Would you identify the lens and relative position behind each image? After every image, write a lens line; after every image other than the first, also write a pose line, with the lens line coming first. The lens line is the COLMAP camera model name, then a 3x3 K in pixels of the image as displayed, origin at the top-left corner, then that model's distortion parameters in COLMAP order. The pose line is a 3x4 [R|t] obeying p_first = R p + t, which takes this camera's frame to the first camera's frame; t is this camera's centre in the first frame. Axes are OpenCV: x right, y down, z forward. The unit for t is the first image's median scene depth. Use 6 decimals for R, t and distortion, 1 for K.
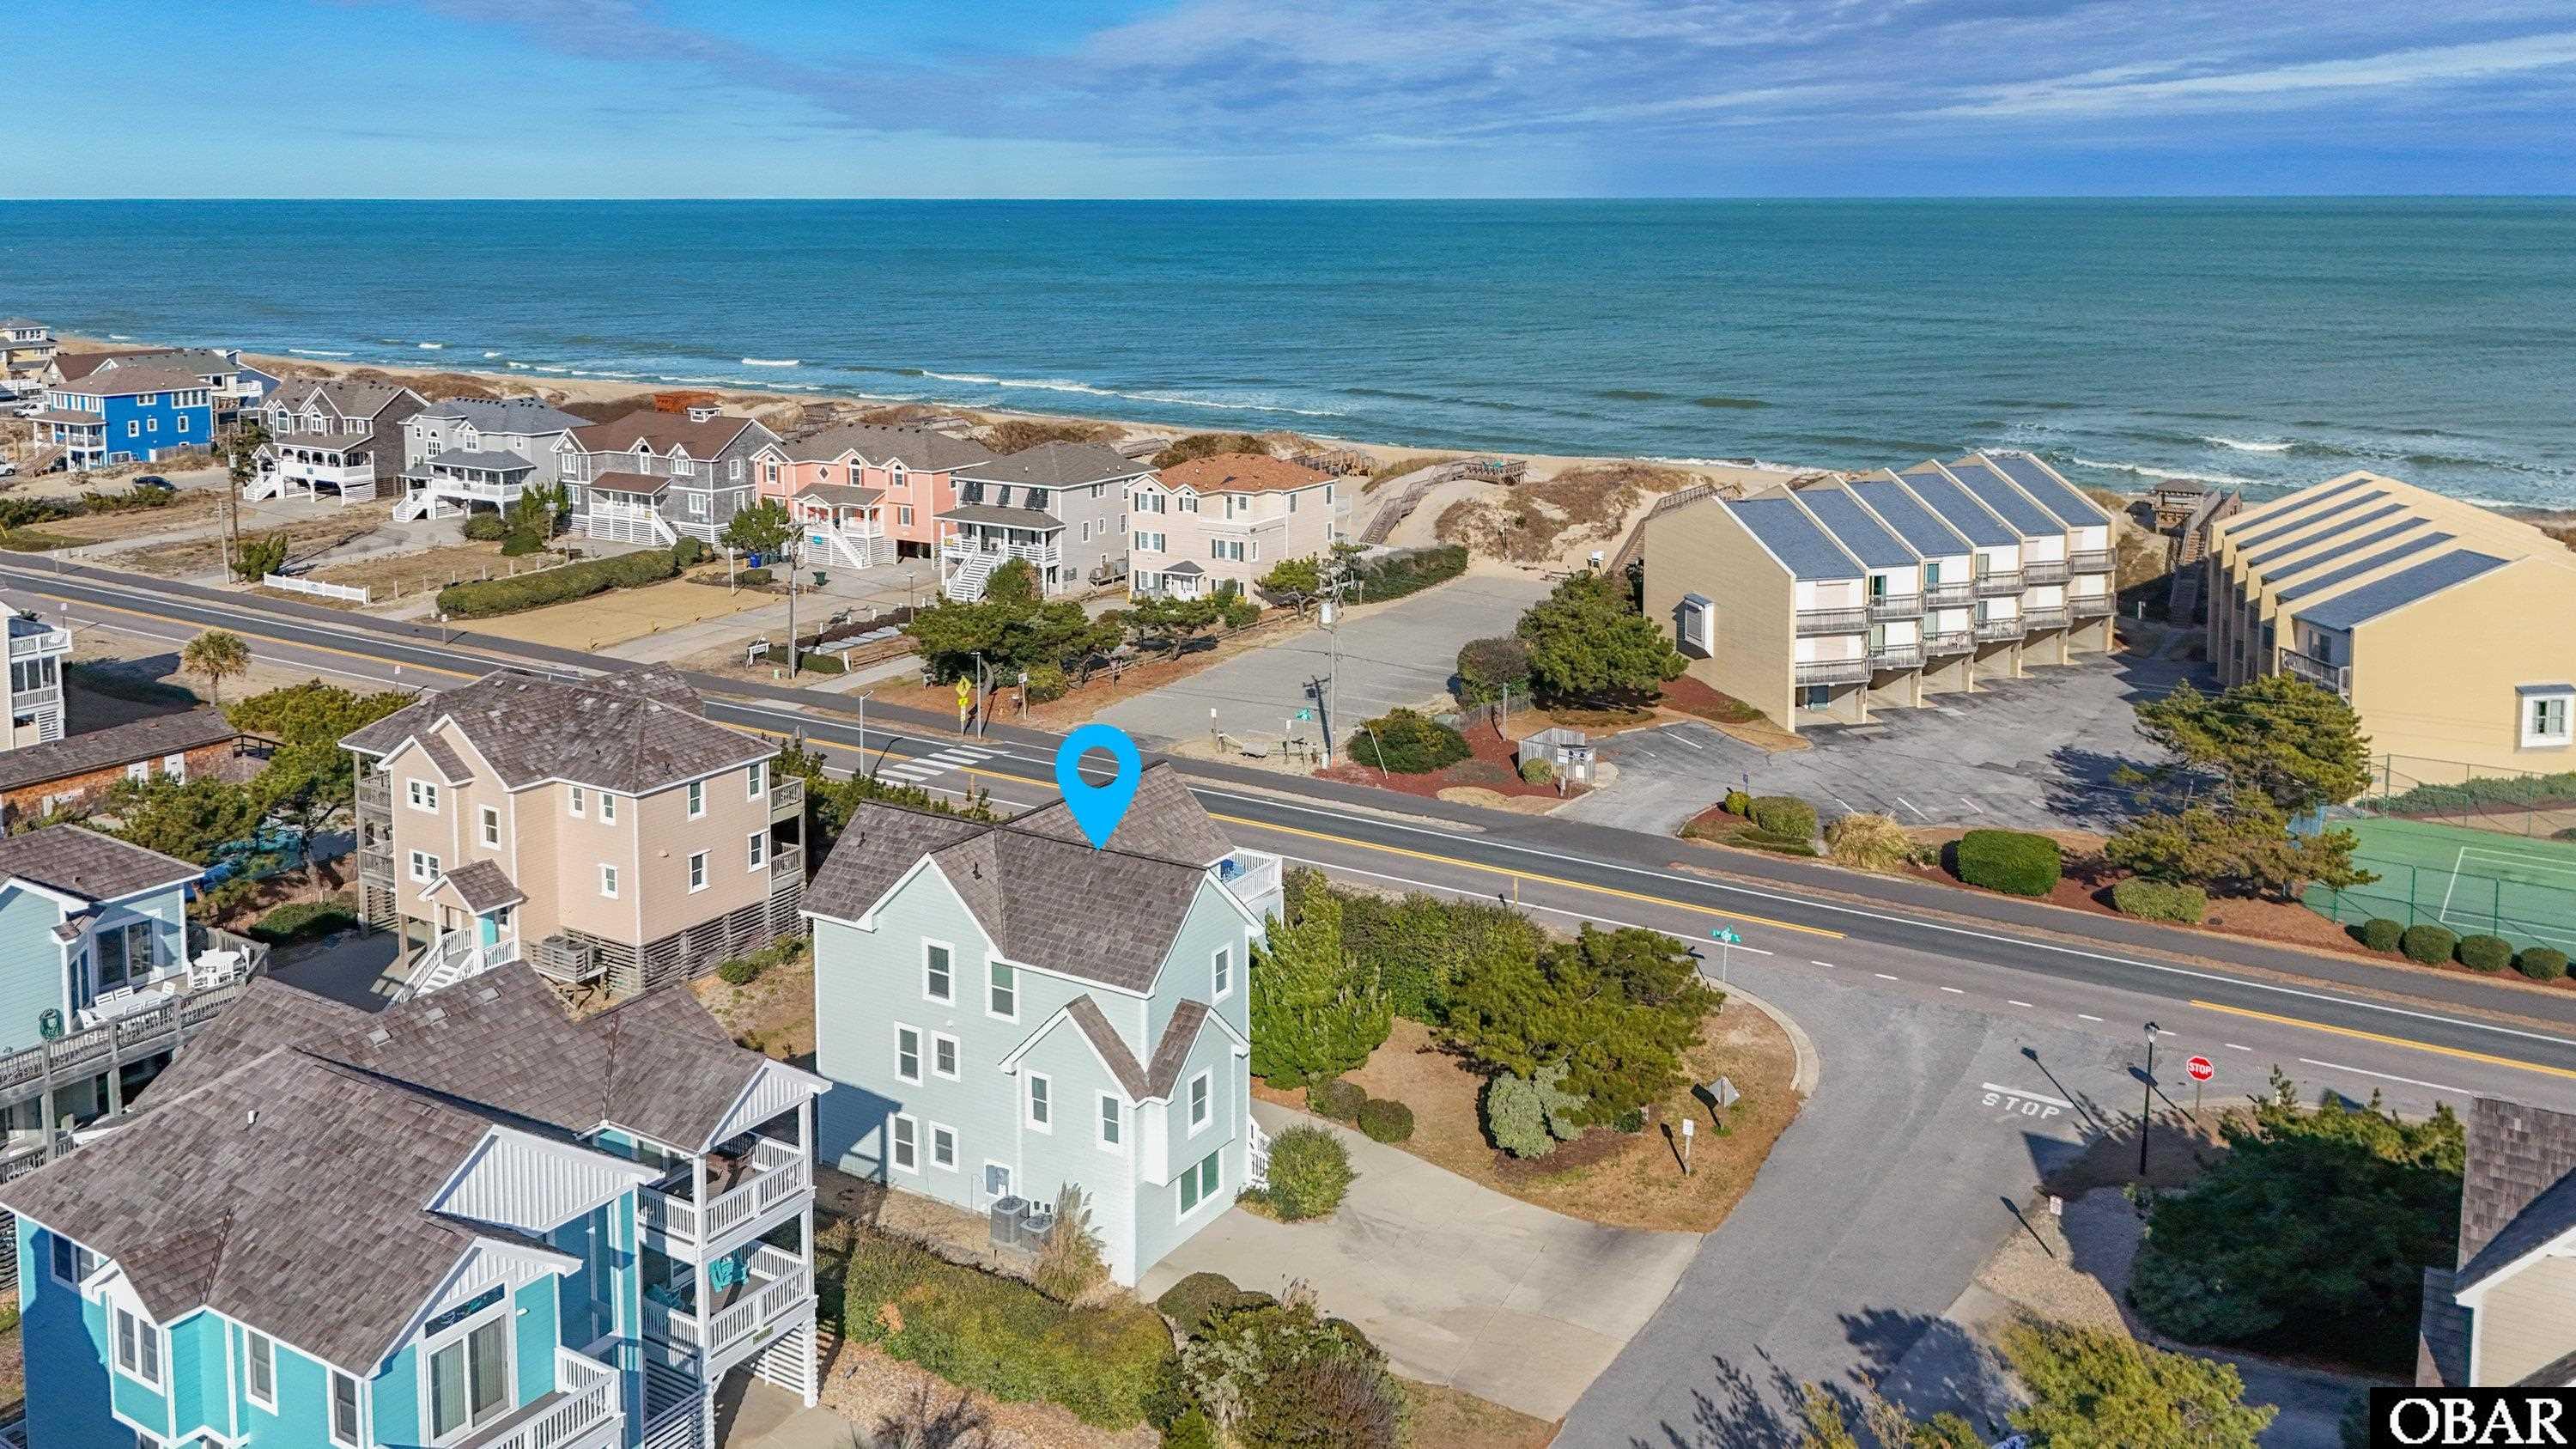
lens RADIAL K [[1963.7, 0, 1343.9], [0, 1963.7, 466.3], [0, 0, 1]] dist [0.001617, -0.009969]
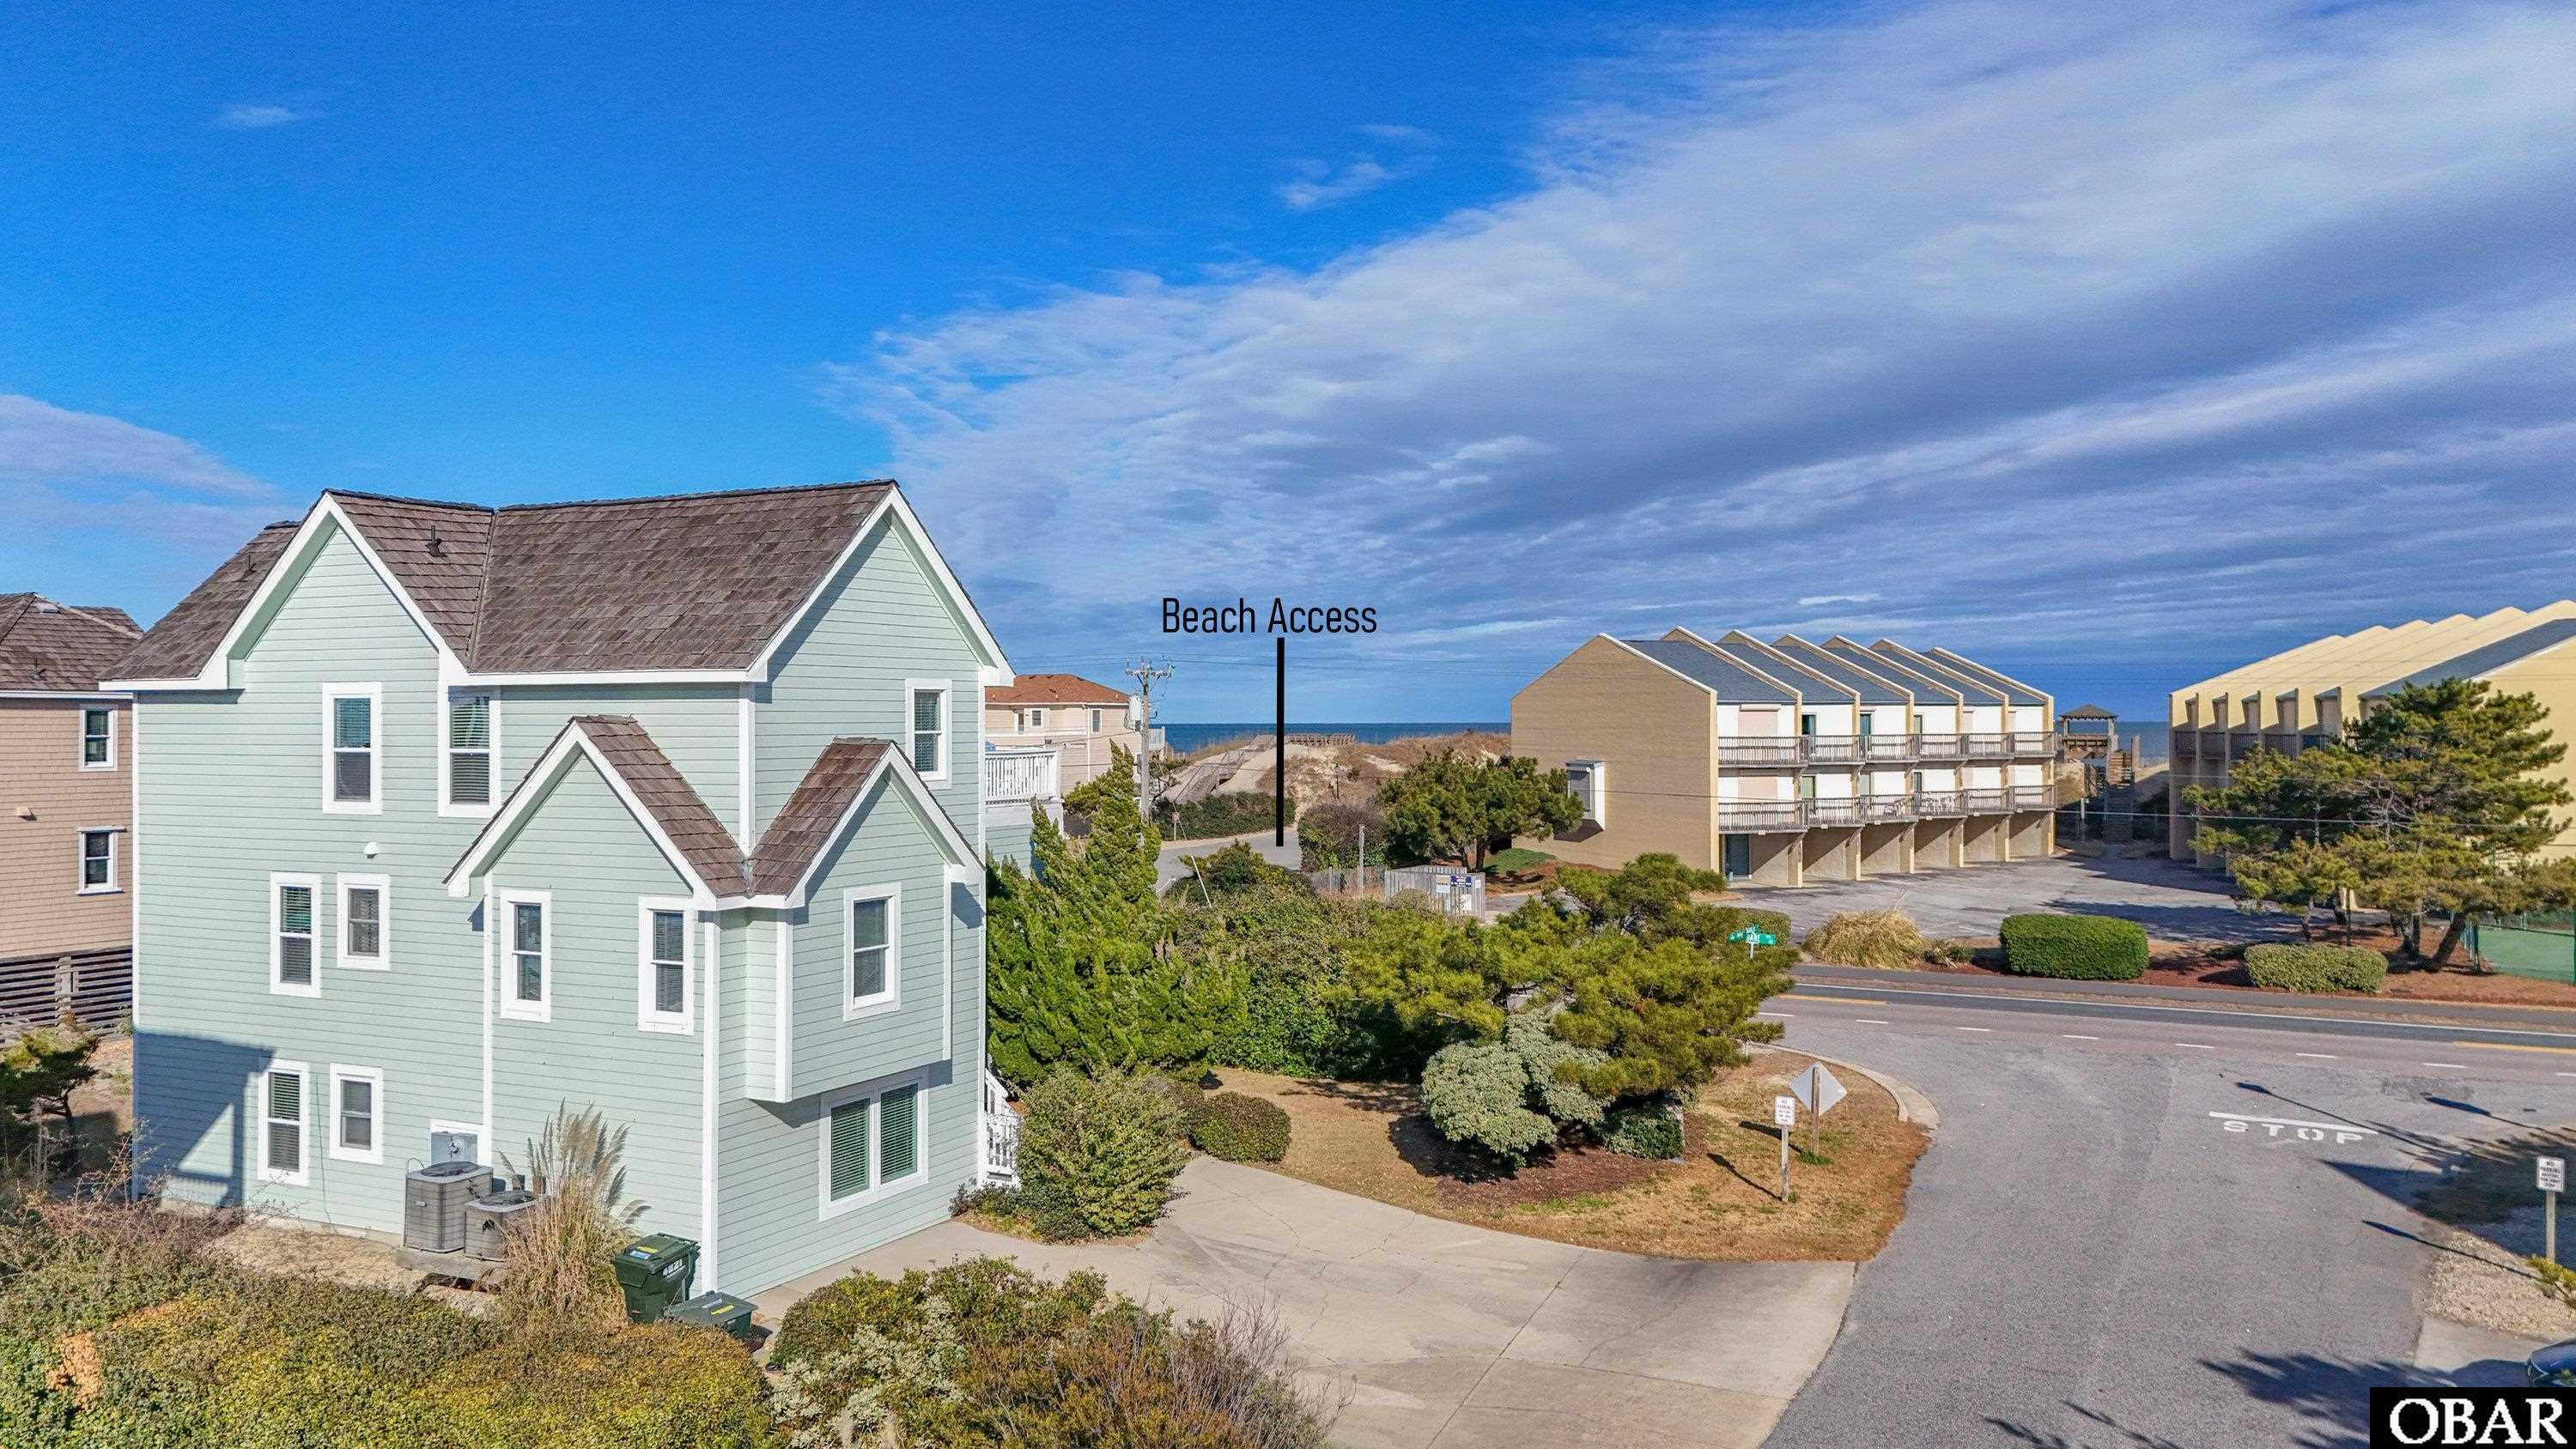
lens RADIAL K [[1843.6, 0, 1277.6], [0, 1843.6, 759.4], [0, 0, 1]] dist [0.050558, -0.001827]
pose [[0.997668, -0.004278, 0.068113, -0.002572], [0.010971, 0.995107, -0.098194, 0.197581], [-0.067359, 0.098713, 0.992834, 0.327632]]
